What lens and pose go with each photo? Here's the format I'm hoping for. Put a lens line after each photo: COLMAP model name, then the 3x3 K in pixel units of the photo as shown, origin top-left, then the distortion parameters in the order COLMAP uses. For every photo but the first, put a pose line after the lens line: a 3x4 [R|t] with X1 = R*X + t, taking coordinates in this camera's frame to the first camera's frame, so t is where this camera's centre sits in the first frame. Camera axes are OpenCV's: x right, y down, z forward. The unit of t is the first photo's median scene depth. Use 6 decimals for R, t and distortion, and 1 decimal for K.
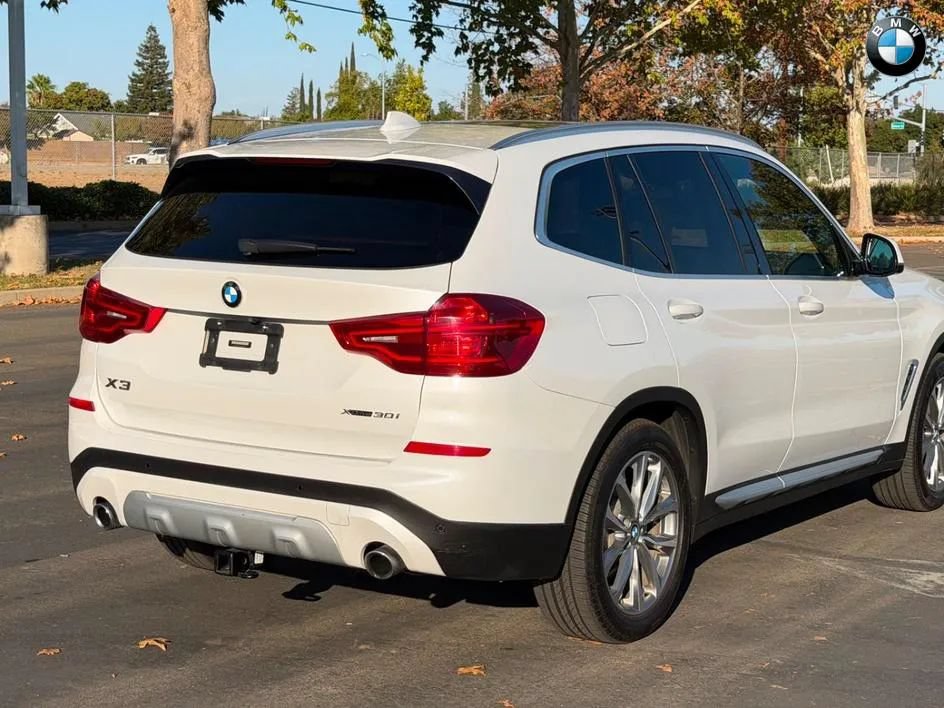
lens RADIAL K [[1726.0, 0, 472.0], [0, 1726.0, 354.0], [0, 0, 1]] dist [0.146042, -0.101924]
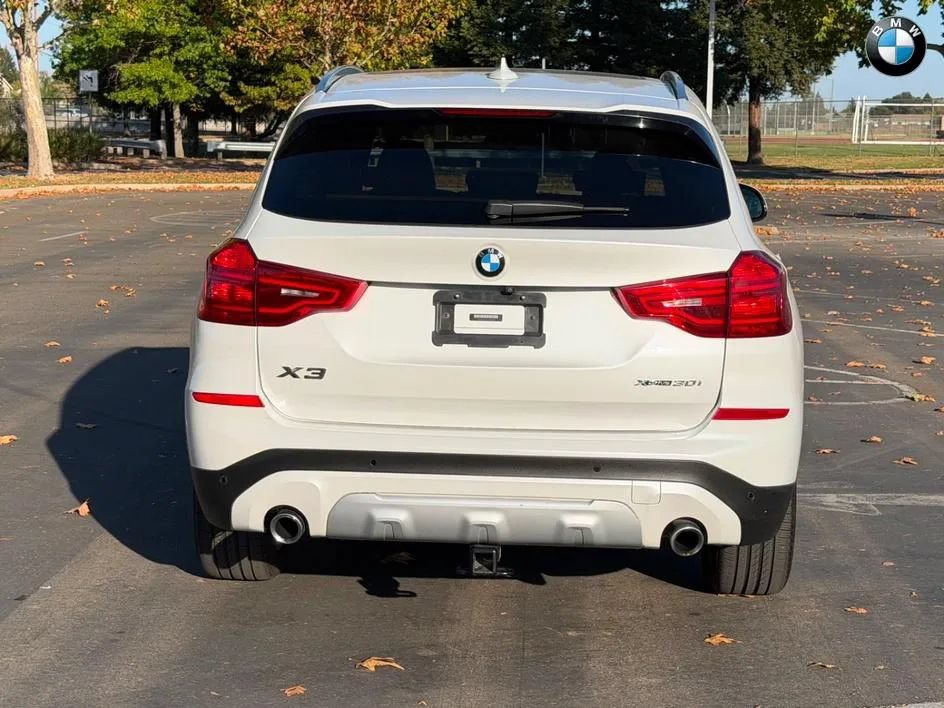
lens RADIAL K [[1726.0, 0, 472.0], [0, 1726.0, 354.0], [0, 0, 1]] dist [0.146042, -0.101924]
pose [[0.859794, -0.067065, 0.506218, -0.593233], [0.051626, 0.997675, 0.044489, -0.027002], [-0.508025, -0.012117, 0.861257, 0.230210]]
